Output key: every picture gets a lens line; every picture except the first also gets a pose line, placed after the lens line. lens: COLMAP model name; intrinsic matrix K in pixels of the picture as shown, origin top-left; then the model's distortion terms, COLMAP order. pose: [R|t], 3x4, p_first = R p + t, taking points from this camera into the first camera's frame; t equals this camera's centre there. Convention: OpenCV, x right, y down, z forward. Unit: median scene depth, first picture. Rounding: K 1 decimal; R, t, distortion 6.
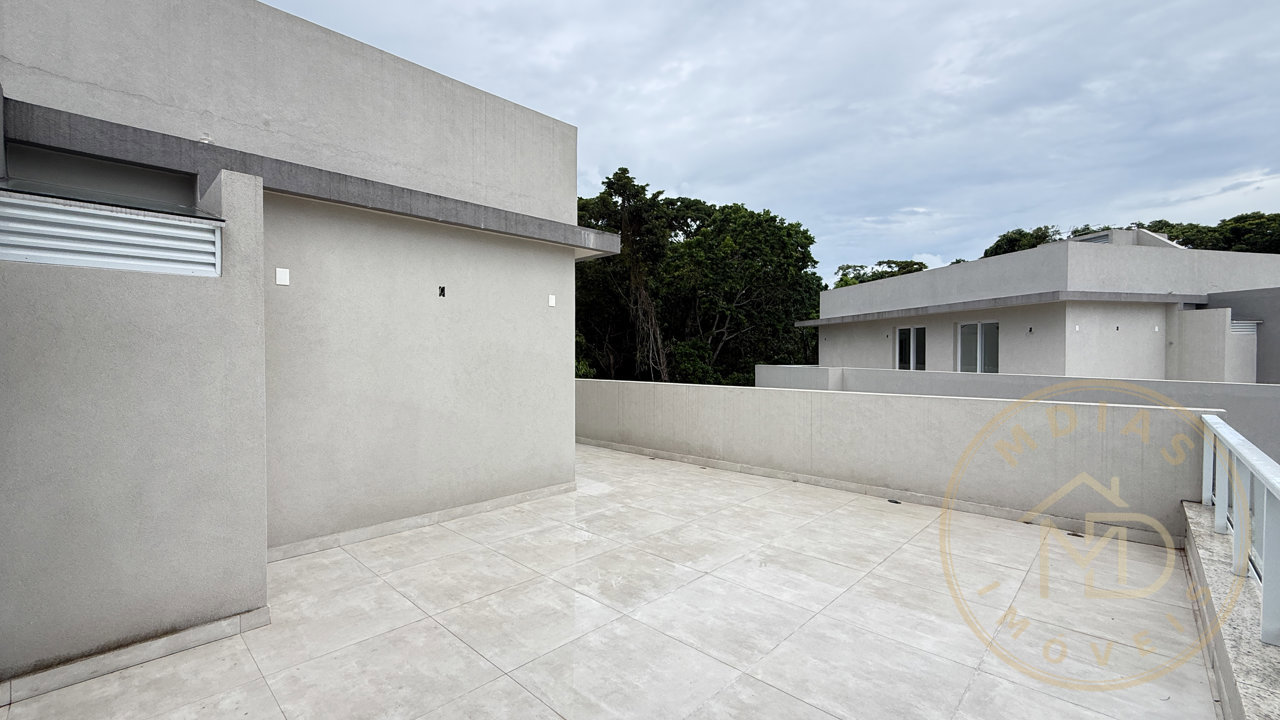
lens RADIAL K [[523.2, 0, 650.9], [0, 523.2, 359.5], [0, 0, 1]] dist [-0.000248, -0.001458]
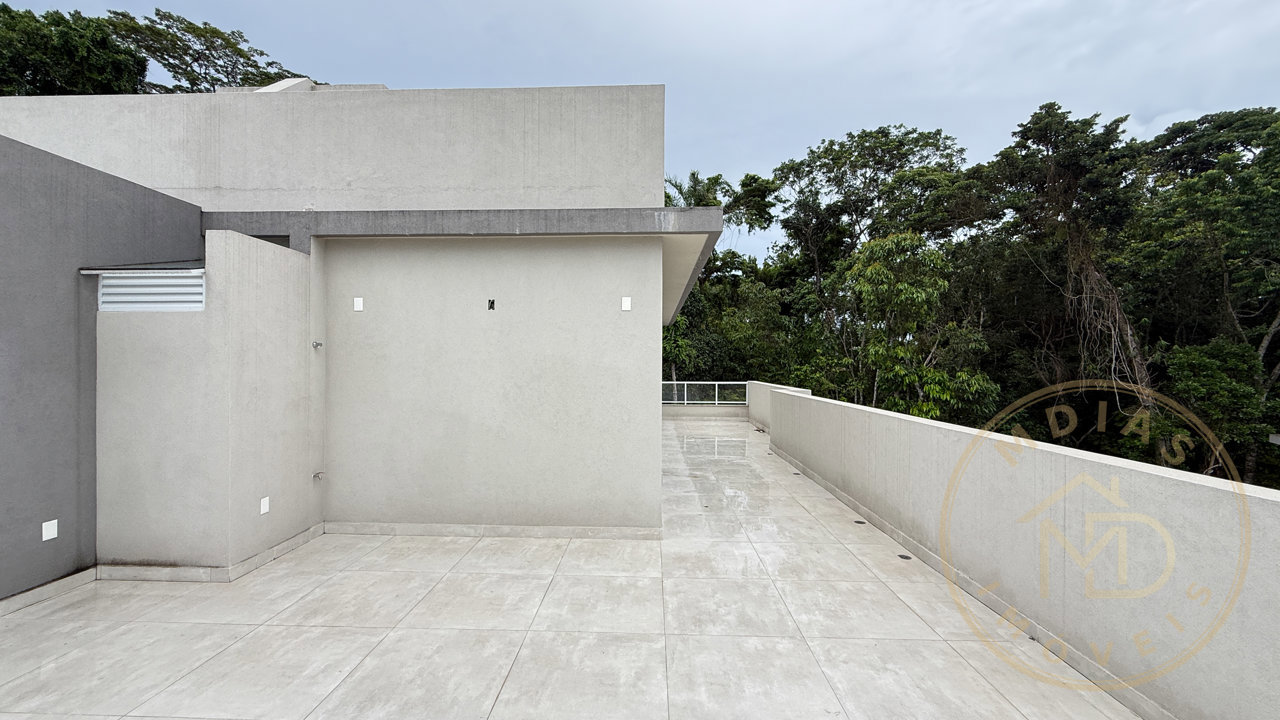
lens RADIAL K [[523.2, 0, 632.9], [0, 523.2, 359.0], [0, 0, 1]] dist [-0.000248, -0.001458]
pose [[0.659148, -0.002831, -0.752008, 0.502108], [-0.010954, 0.999851, -0.013366, -0.015034], [0.751933, 0.017048, 0.659019, 0.520358]]
